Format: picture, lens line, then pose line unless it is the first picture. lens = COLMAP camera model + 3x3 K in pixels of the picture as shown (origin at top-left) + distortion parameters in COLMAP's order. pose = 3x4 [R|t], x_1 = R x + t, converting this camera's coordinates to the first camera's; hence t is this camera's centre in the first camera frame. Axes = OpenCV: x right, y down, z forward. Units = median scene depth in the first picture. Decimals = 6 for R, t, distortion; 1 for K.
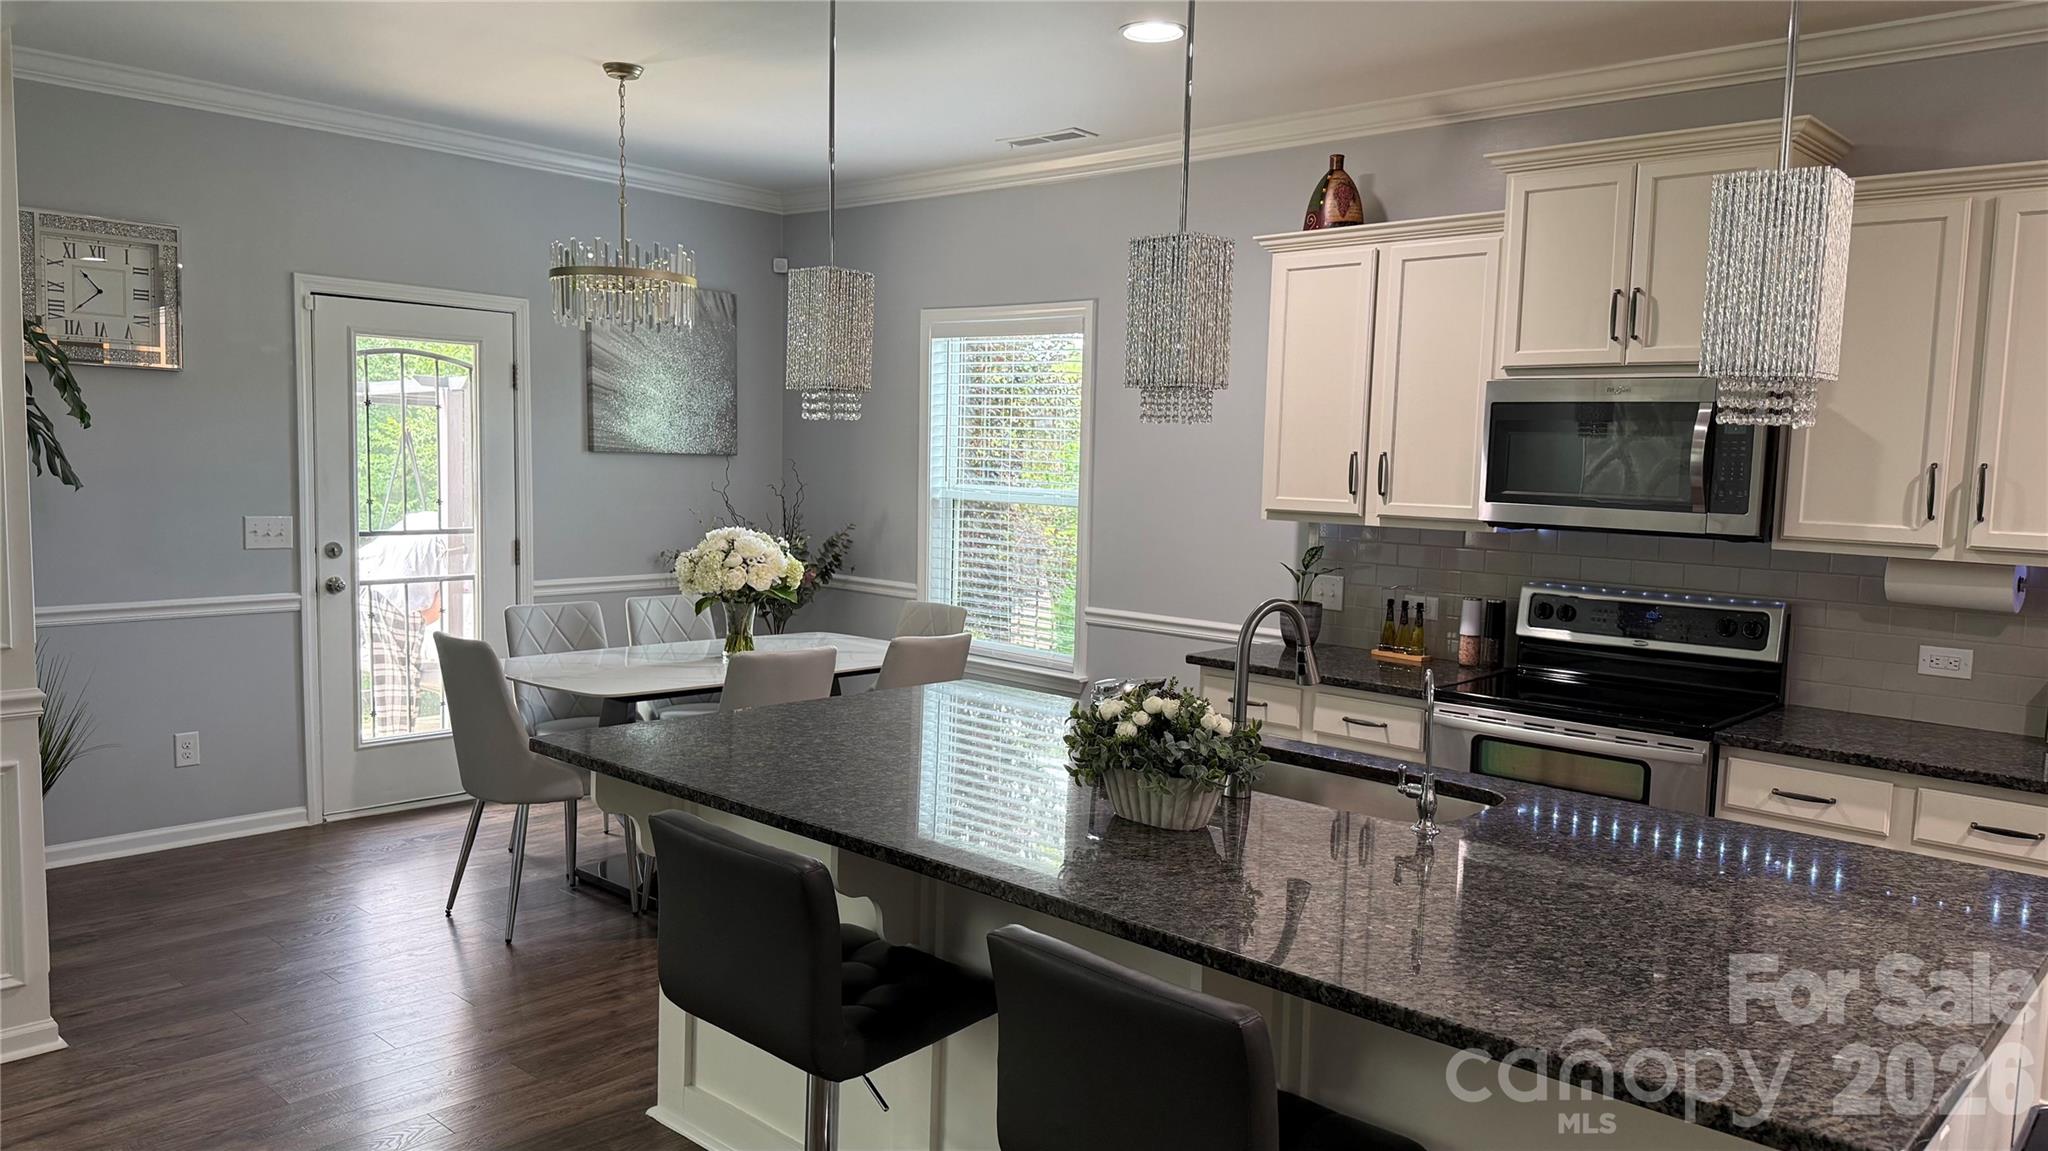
lens RADIAL K [[1452.8, 0, 1024.5], [0, 1452.8, 574.9], [0, 0, 1]] dist [0.057680, -0.080462]
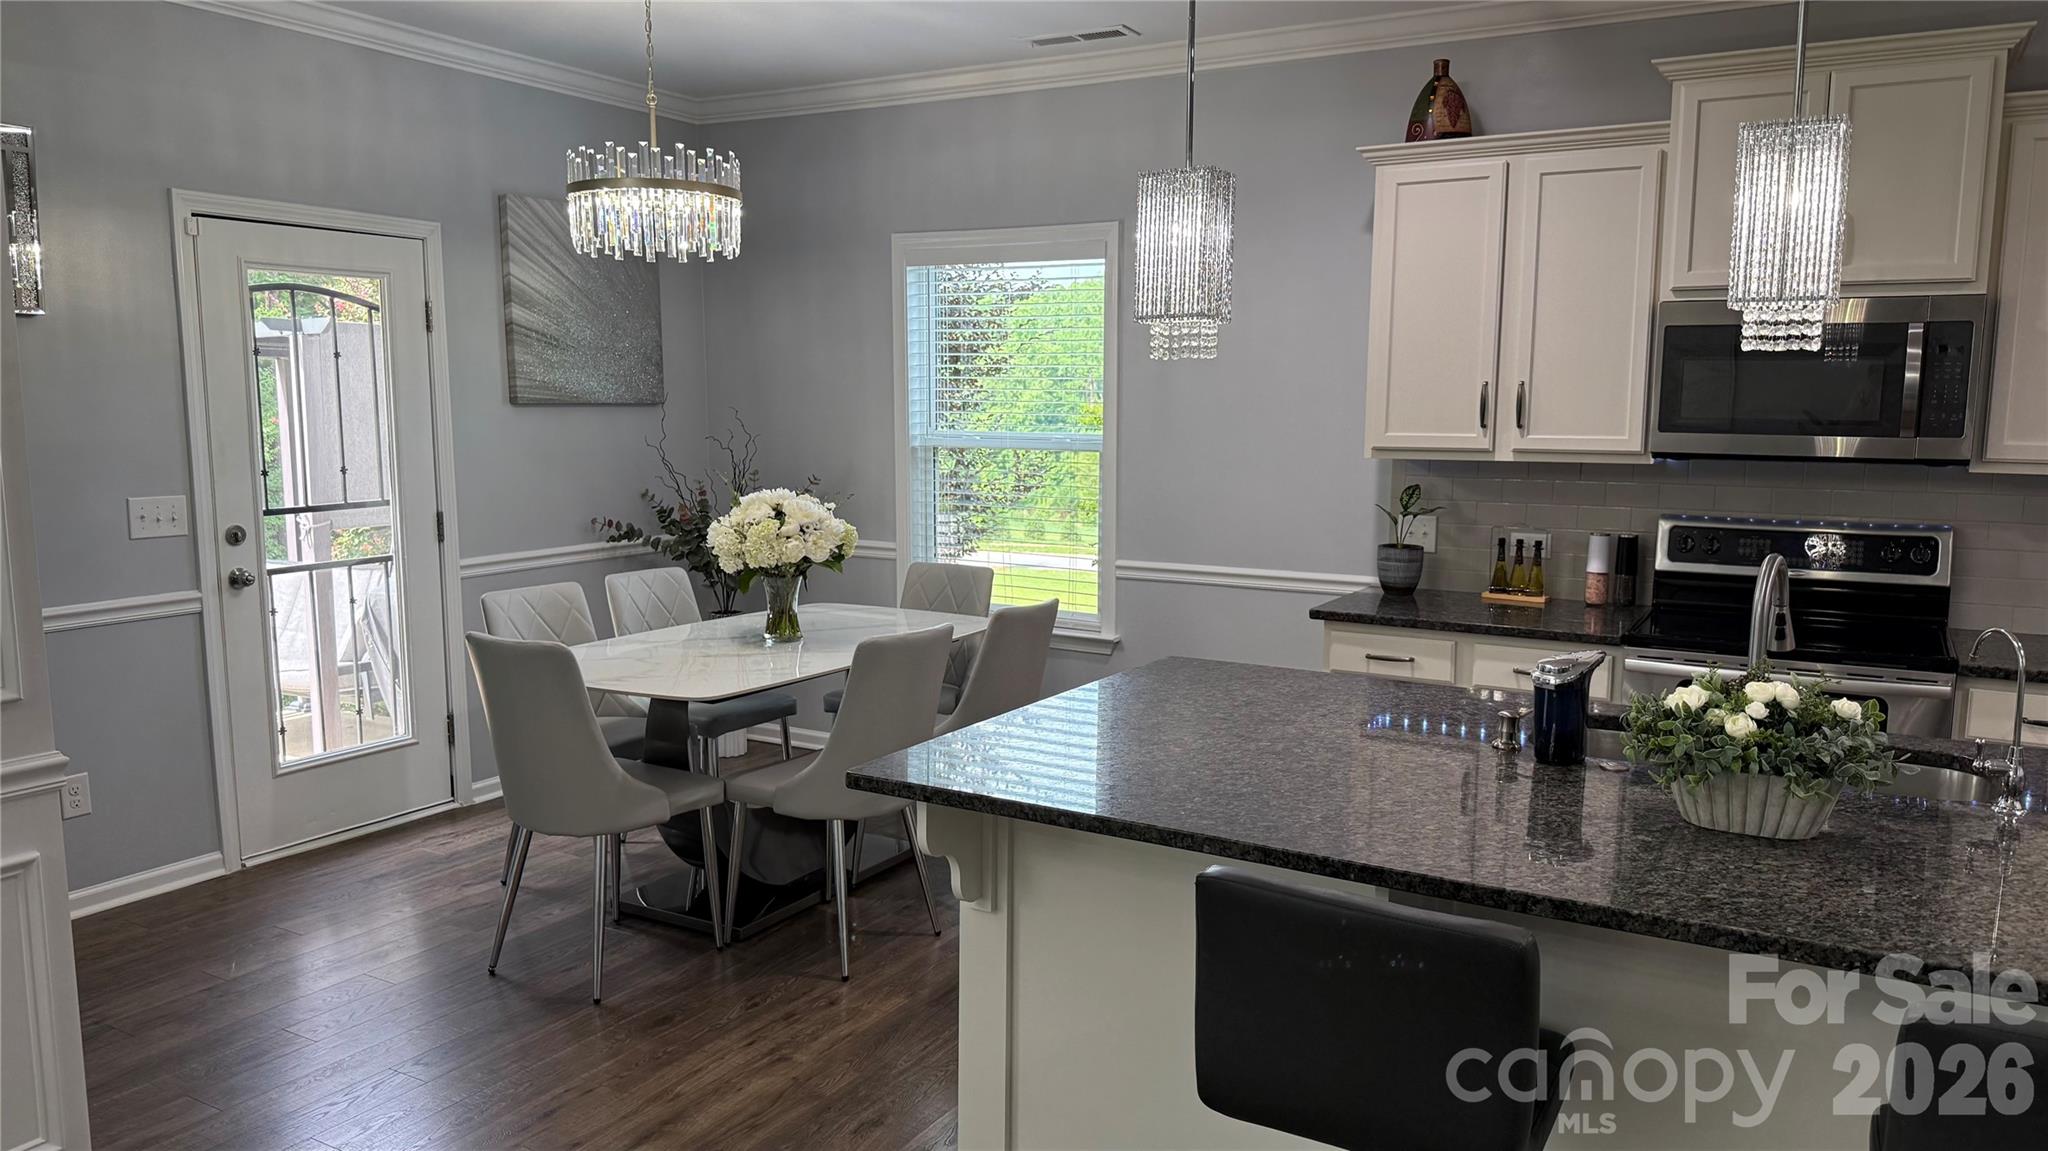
lens RADIAL K [[1452.8, 0, 986.9], [0, 1452.8, 575.1], [0, 0, 1]] dist [0.057680, -0.080462]
pose [[0.977776, -0.050908, 0.203377, -0.256784], [0.041857, 0.997943, 0.048565, -0.018635], [-0.205430, -0.038973, 0.977895, 0.134698]]
